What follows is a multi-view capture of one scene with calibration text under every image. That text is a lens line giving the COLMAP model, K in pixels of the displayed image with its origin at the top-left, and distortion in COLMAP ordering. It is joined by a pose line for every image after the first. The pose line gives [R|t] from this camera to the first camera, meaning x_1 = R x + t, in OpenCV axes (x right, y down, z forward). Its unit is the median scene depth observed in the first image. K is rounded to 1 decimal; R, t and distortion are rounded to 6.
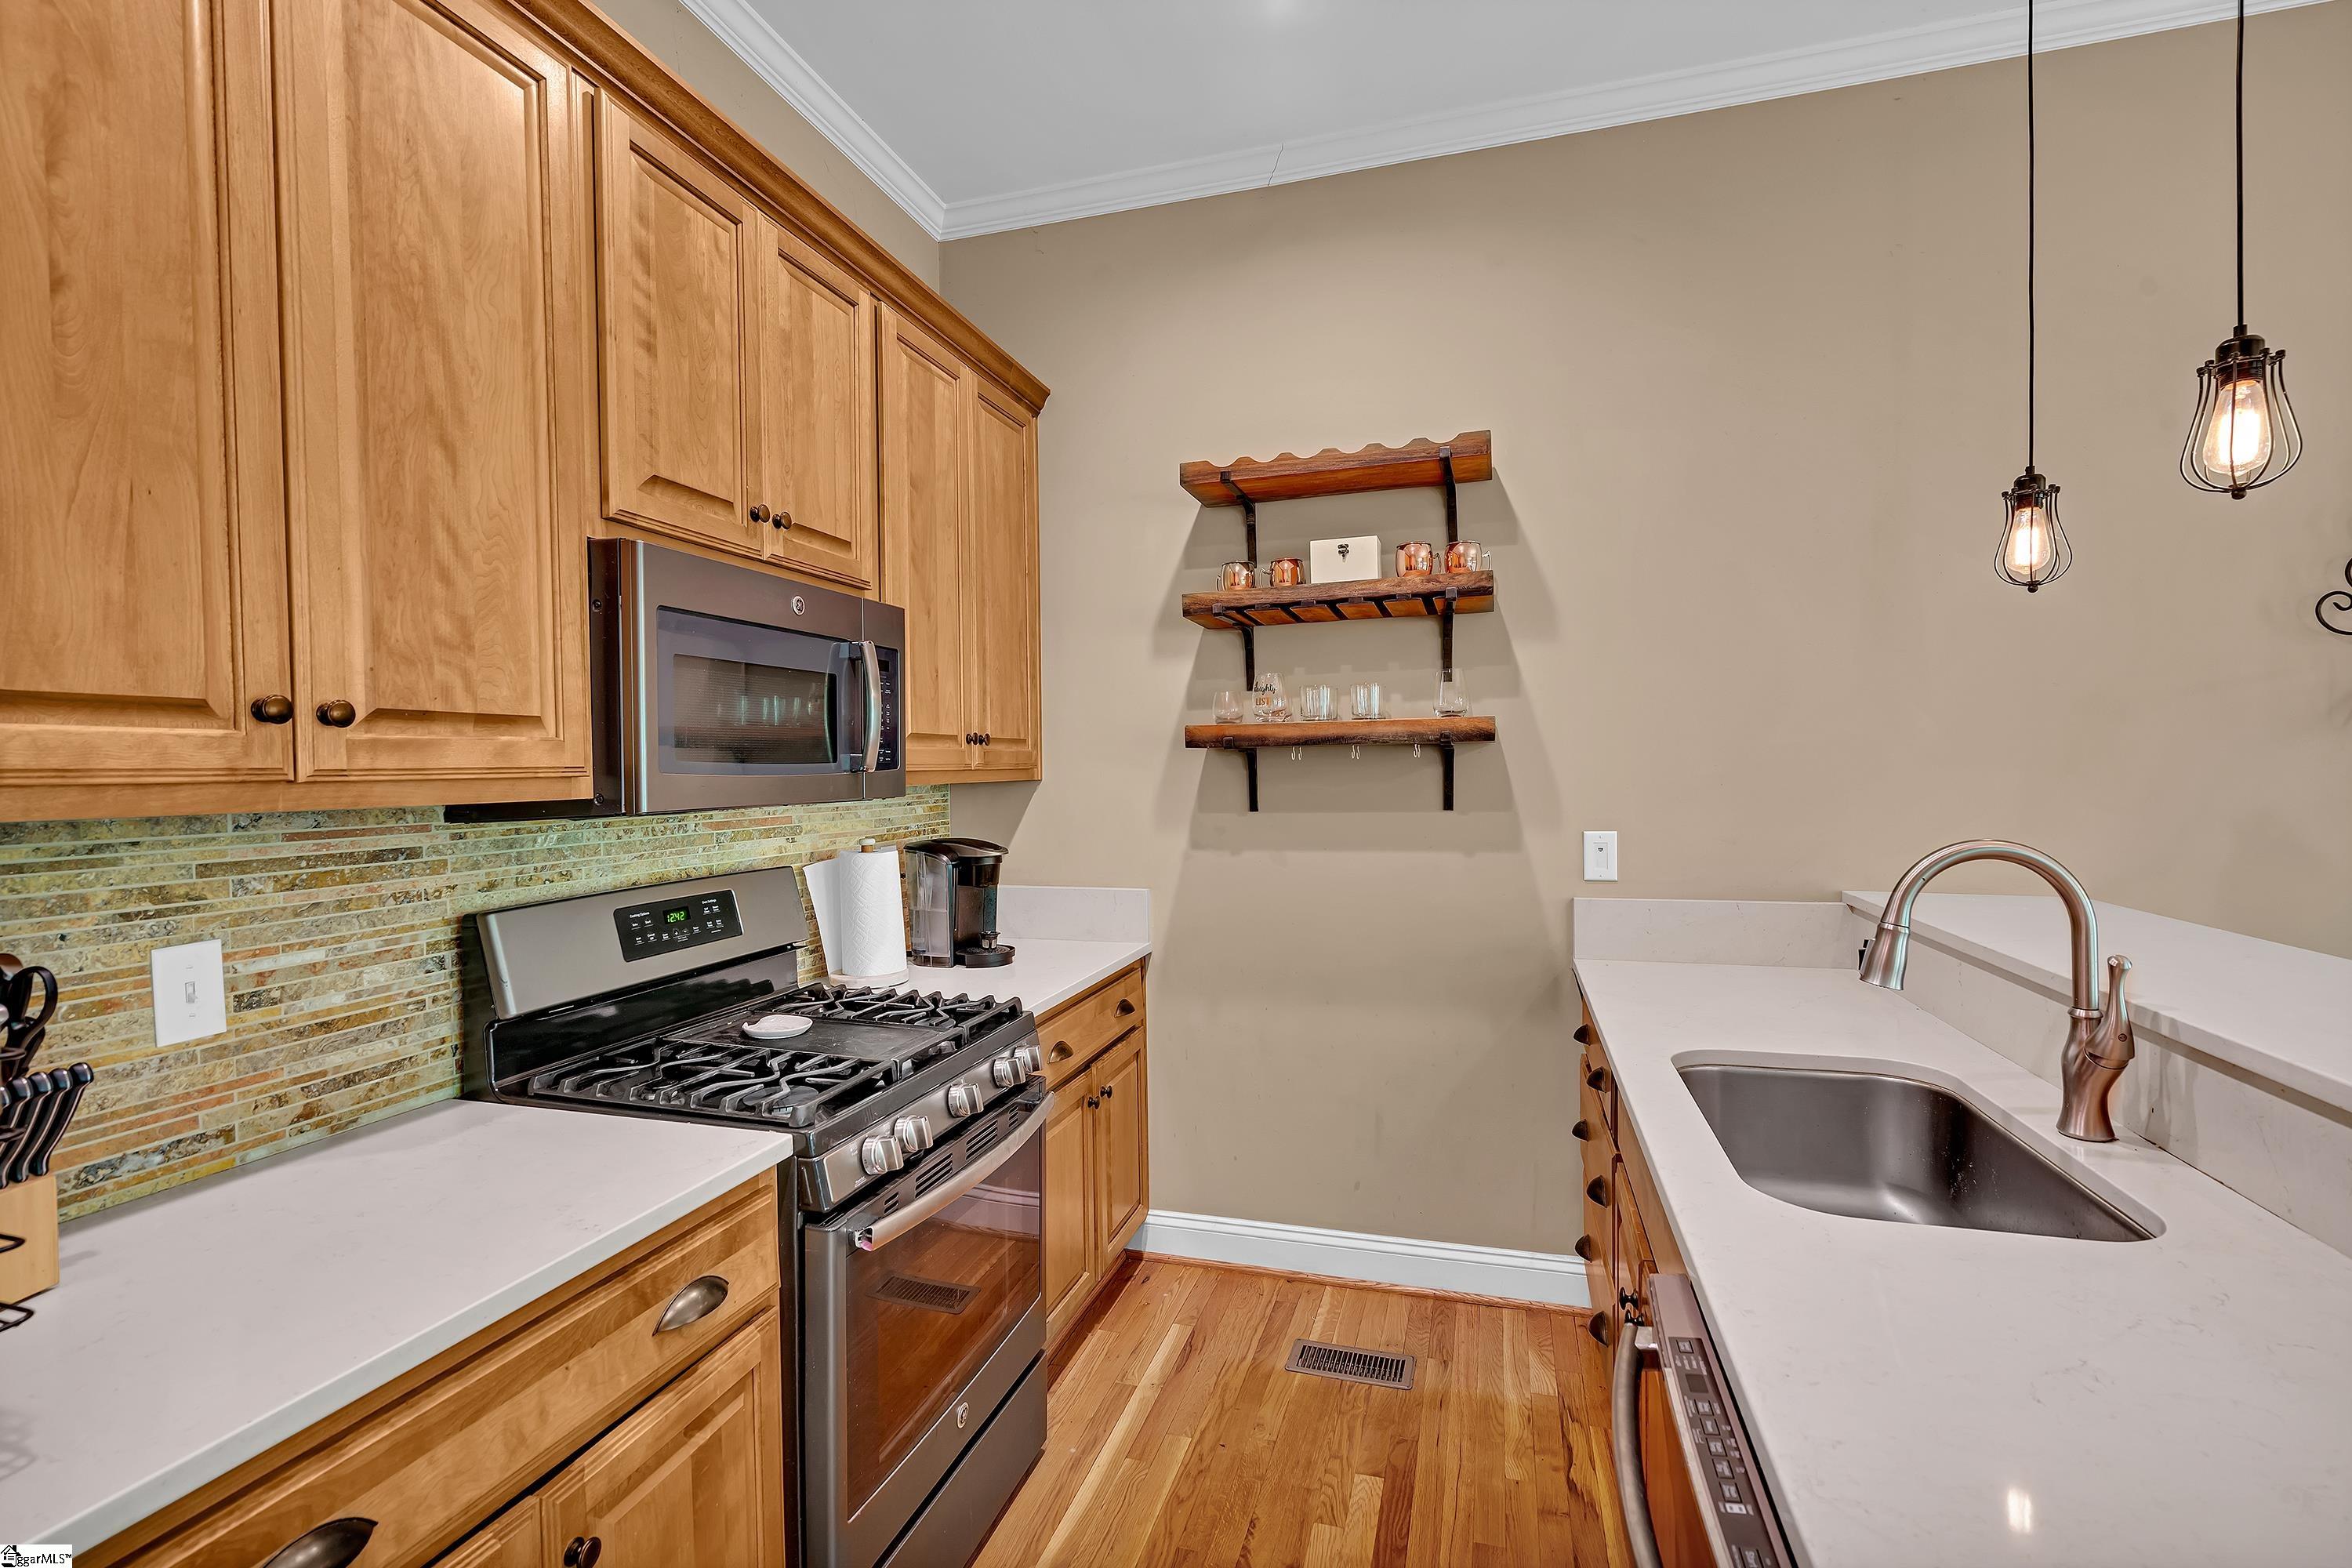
lens RADIAL K [[1058.1, 0, 1138.1], [0, 1058.1, 793.5], [0, 0, 1]] dist [-0.003883, 0.001306]
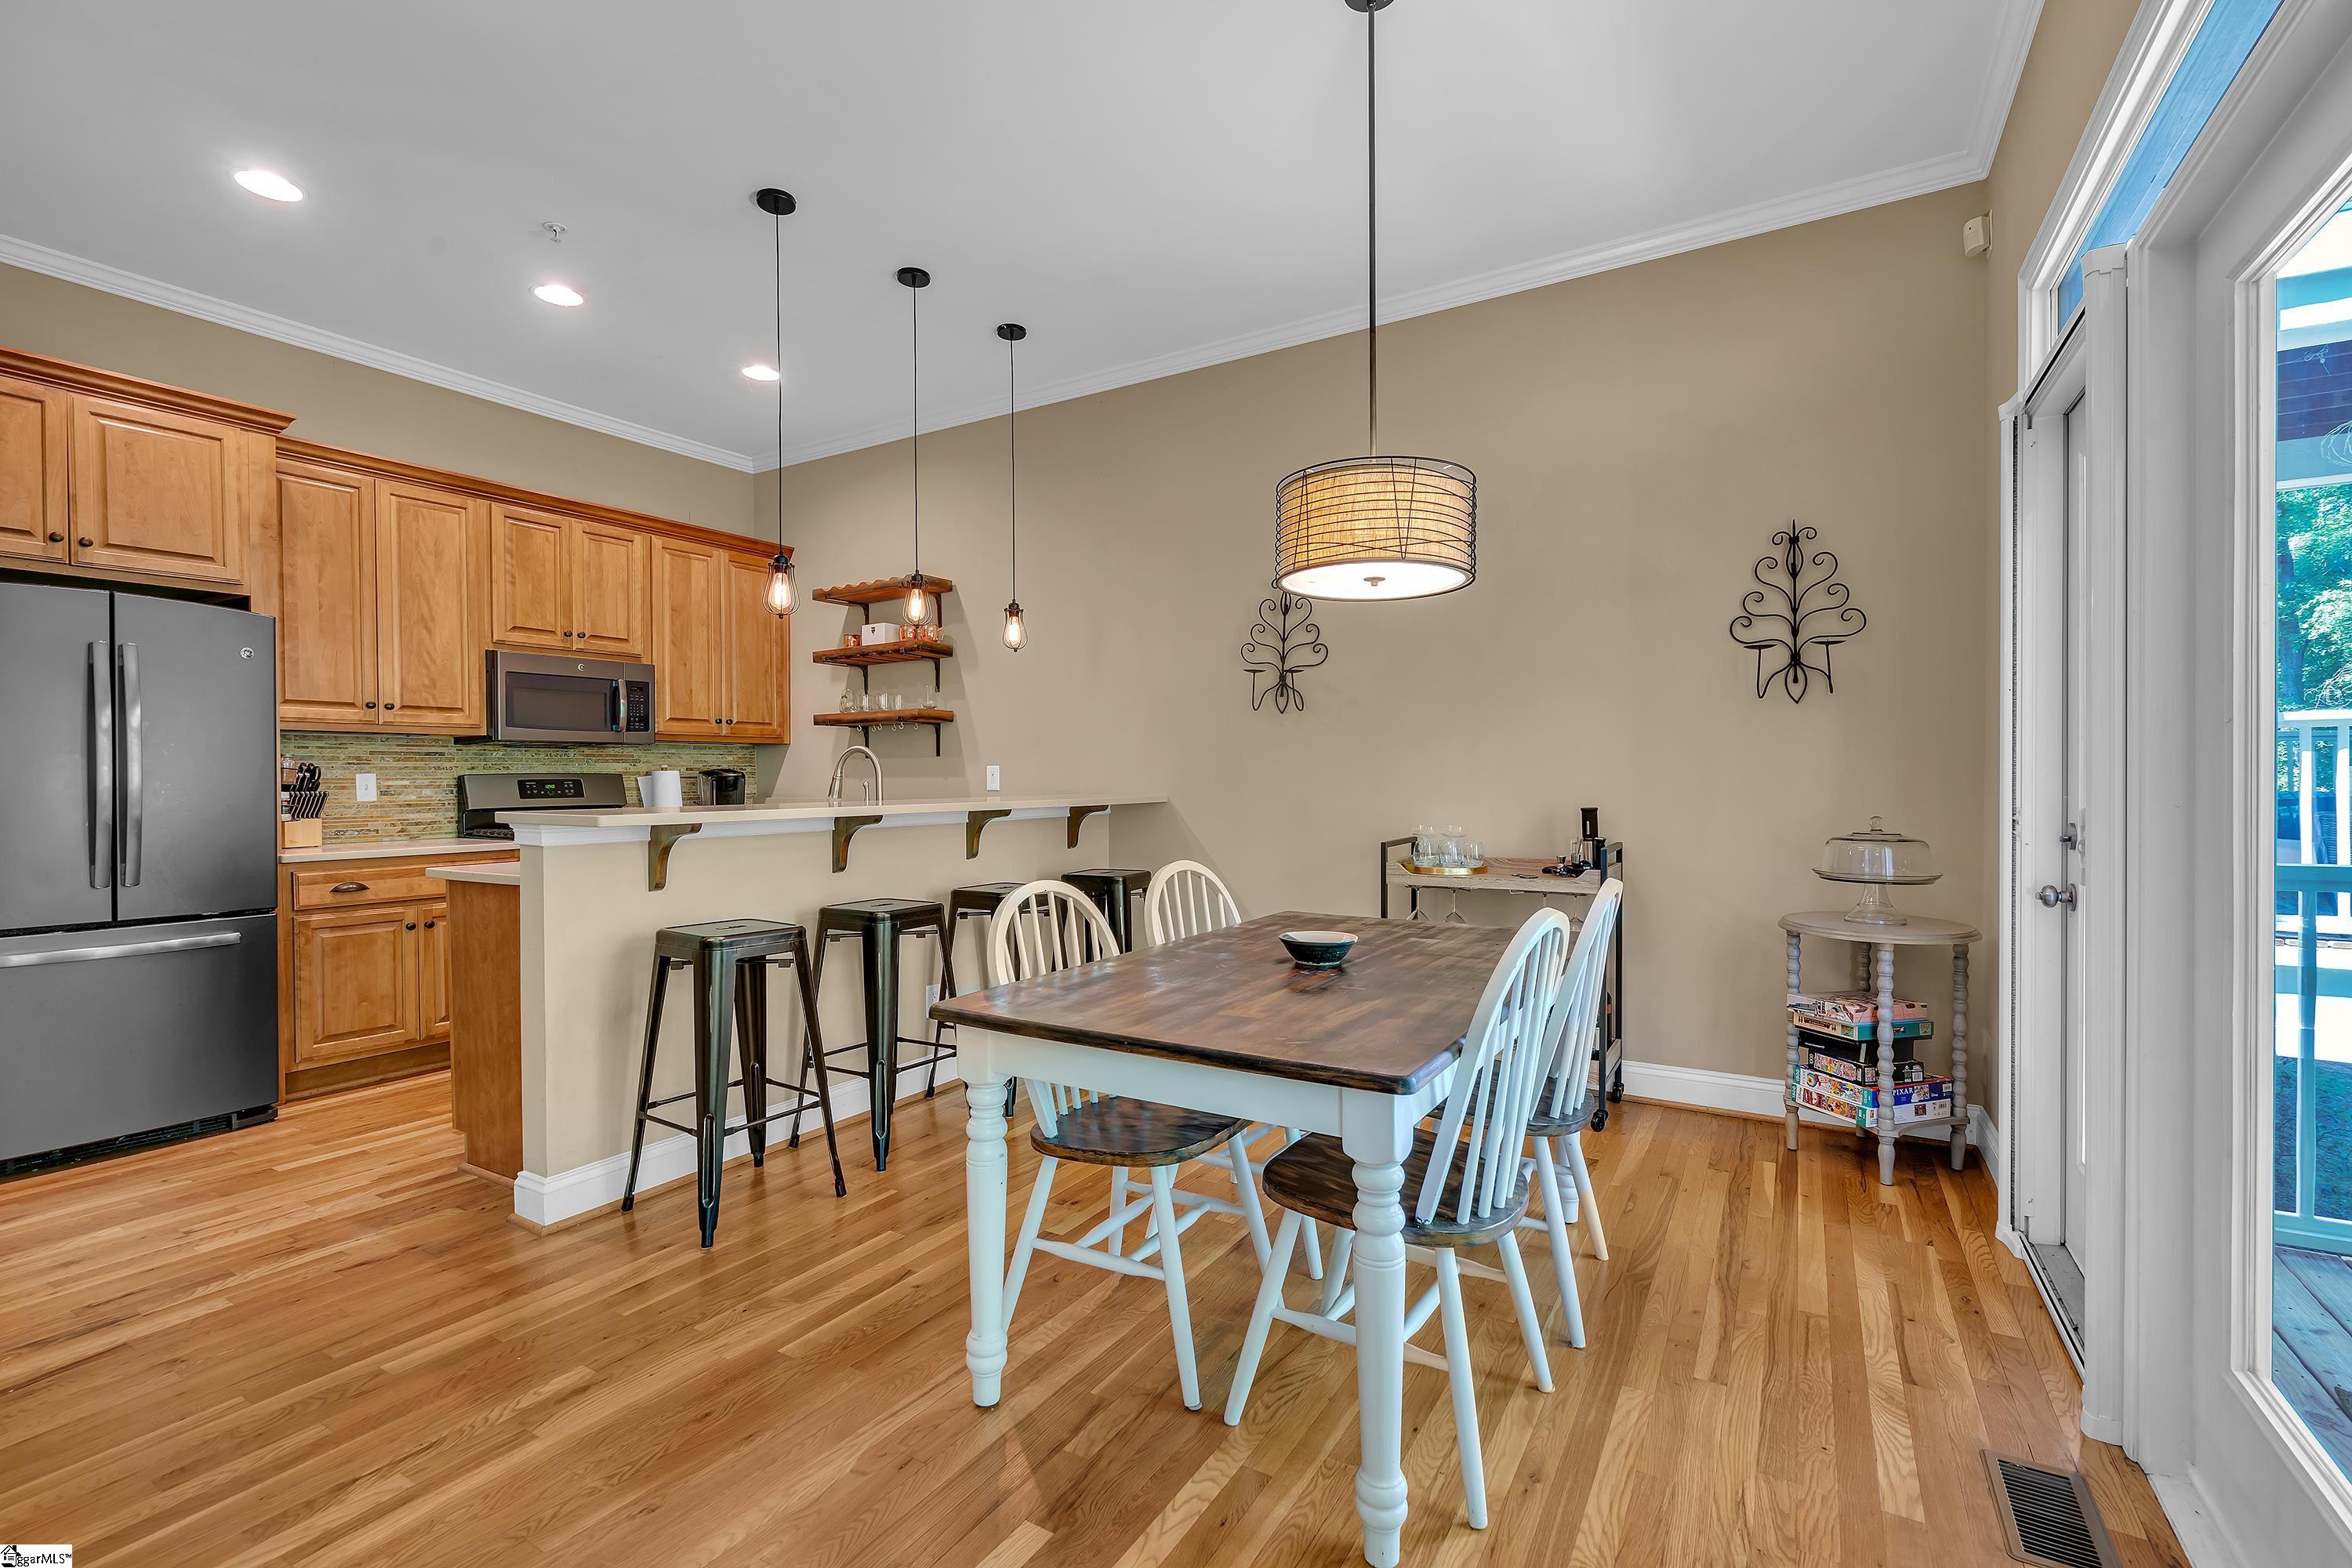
lens RADIAL K [[1058.1, 0, 1171.3], [0, 1058.1, 790.6], [0, 0, 1]] dist [-0.003883, 0.001306]
pose [[0.969965, 0.010903, -0.242999, 1.768815], [-0.013596, 0.999863, -0.009407, 0.137145], [0.242863, 0.012428, 0.969981, -1.214779]]
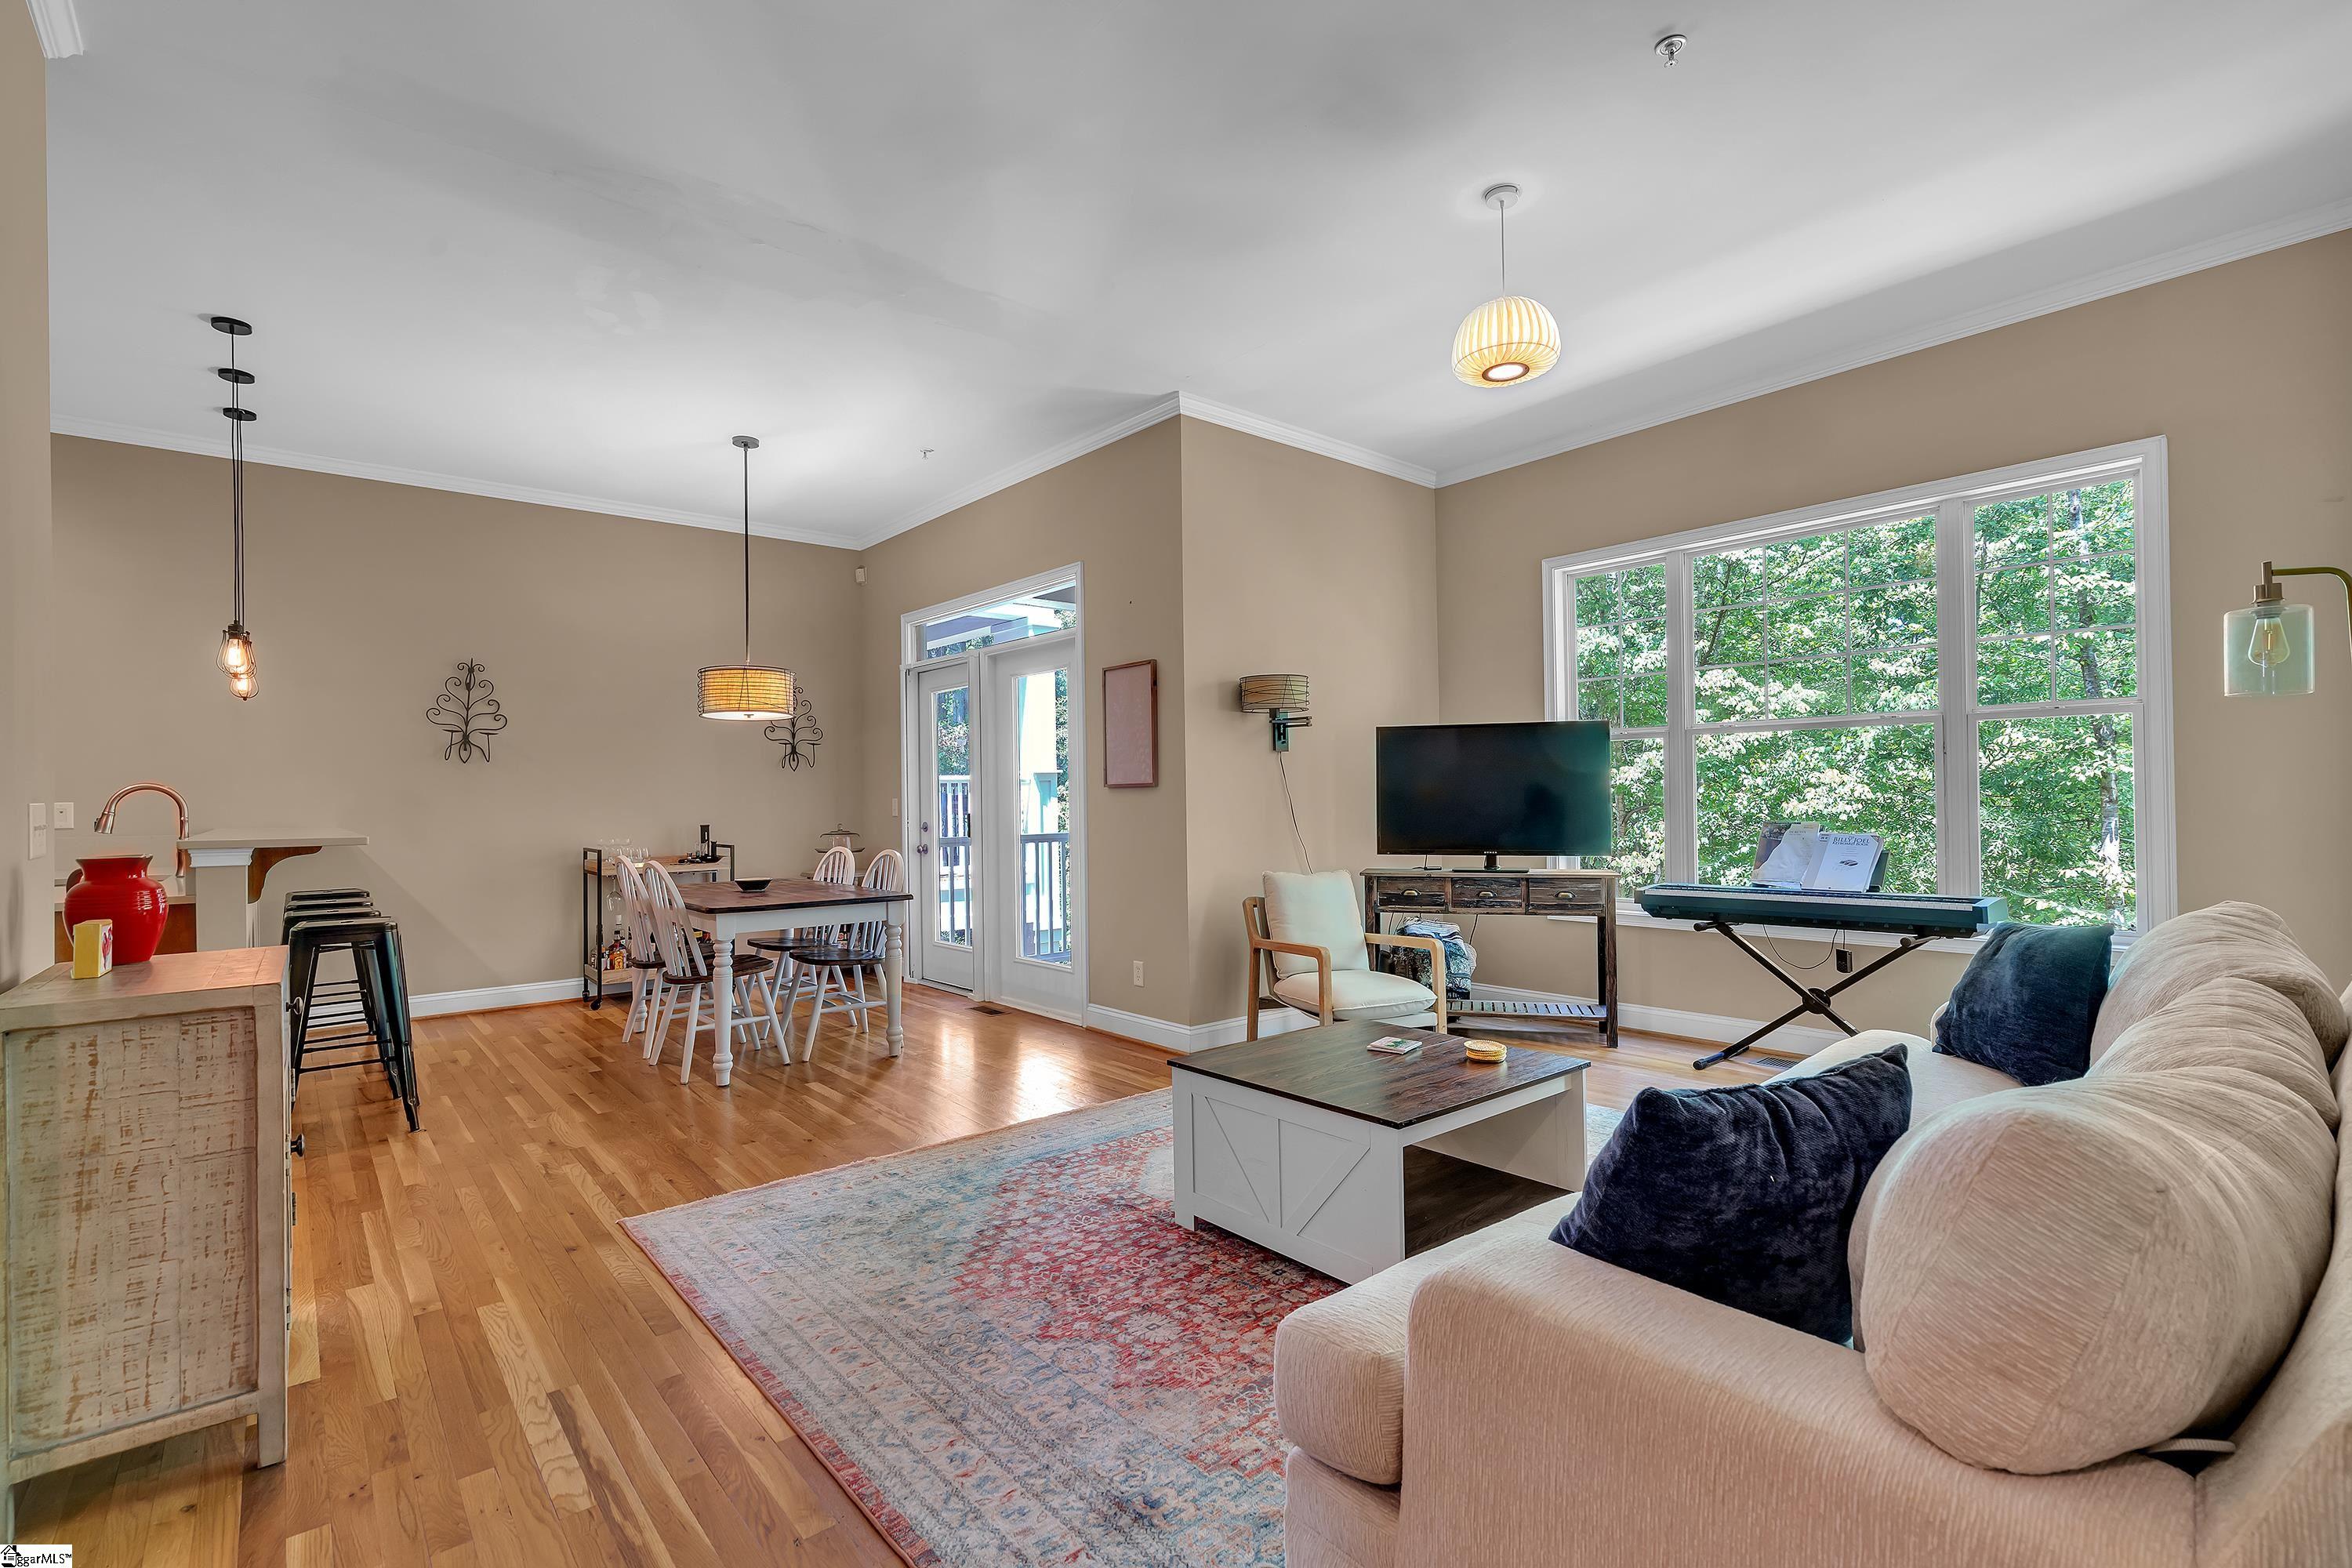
lens RADIAL K [[1057.0, 0, 1160.5], [0, 1057.0, 787.4], [0, 0, 1]] dist [0.007883, -0.001455]
pose [[0.548483, 0.016324, 0.836003, -0.111713], [0.028205, 0.998879, -0.038008, 0.193457], [-0.835686, 0.044426, 0.547407, -2.366064]]
